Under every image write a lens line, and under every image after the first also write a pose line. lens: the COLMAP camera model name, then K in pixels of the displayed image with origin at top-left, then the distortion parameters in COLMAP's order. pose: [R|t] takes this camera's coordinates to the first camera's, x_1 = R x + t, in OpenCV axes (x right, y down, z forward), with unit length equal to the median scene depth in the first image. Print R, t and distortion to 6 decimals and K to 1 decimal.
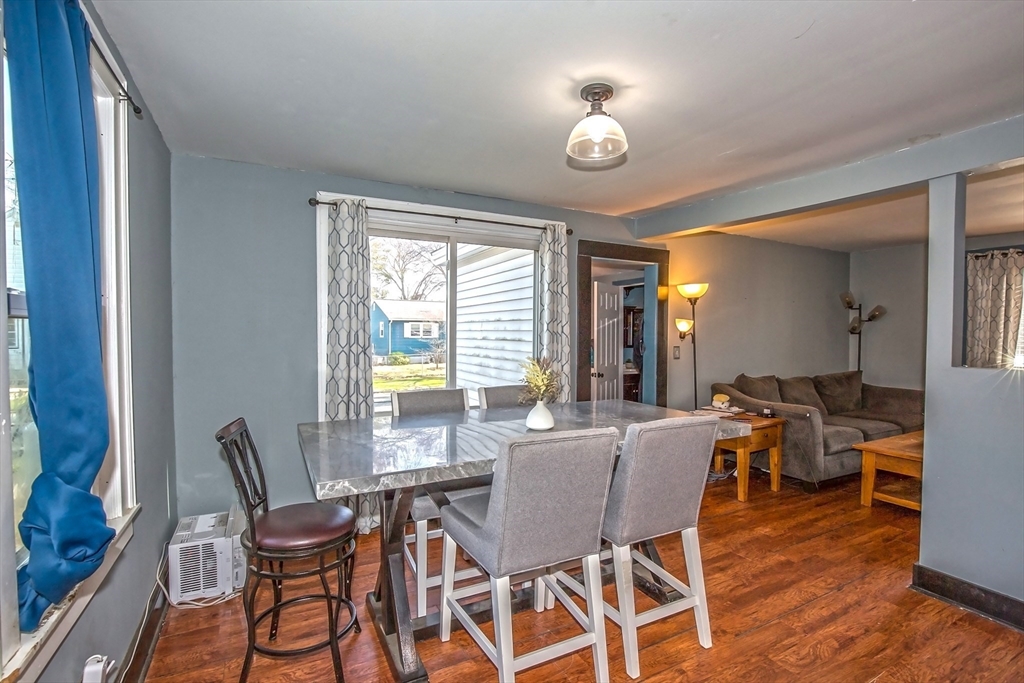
lens RADIAL K [[472.7, 0, 512.6], [0, 472.7, 343.3], [0, 0, 1]] dist [-0.033686, 0.005001]
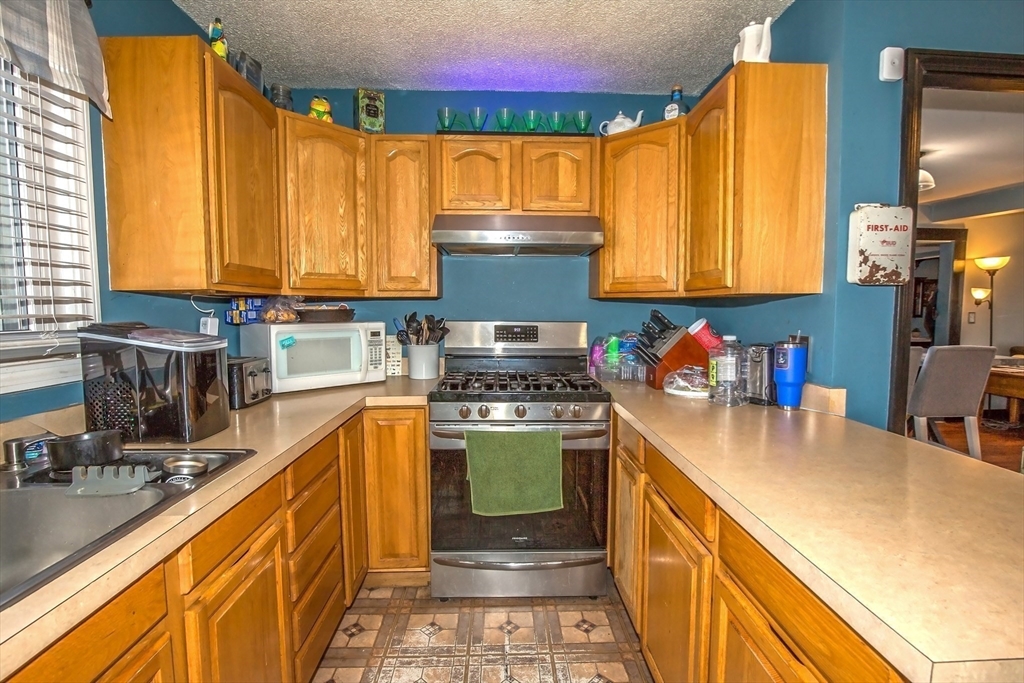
lens RADIAL K [[472.7, 0, 512.6], [0, 472.7, 343.3], [0, 0, 1]] dist [-0.033686, 0.005001]
pose [[0.895606, 0.027432, -0.444001, -0.164959], [-0.005403, 0.998694, 0.050804, 0.032887], [0.444815, -0.043101, 0.894585, -0.533065]]
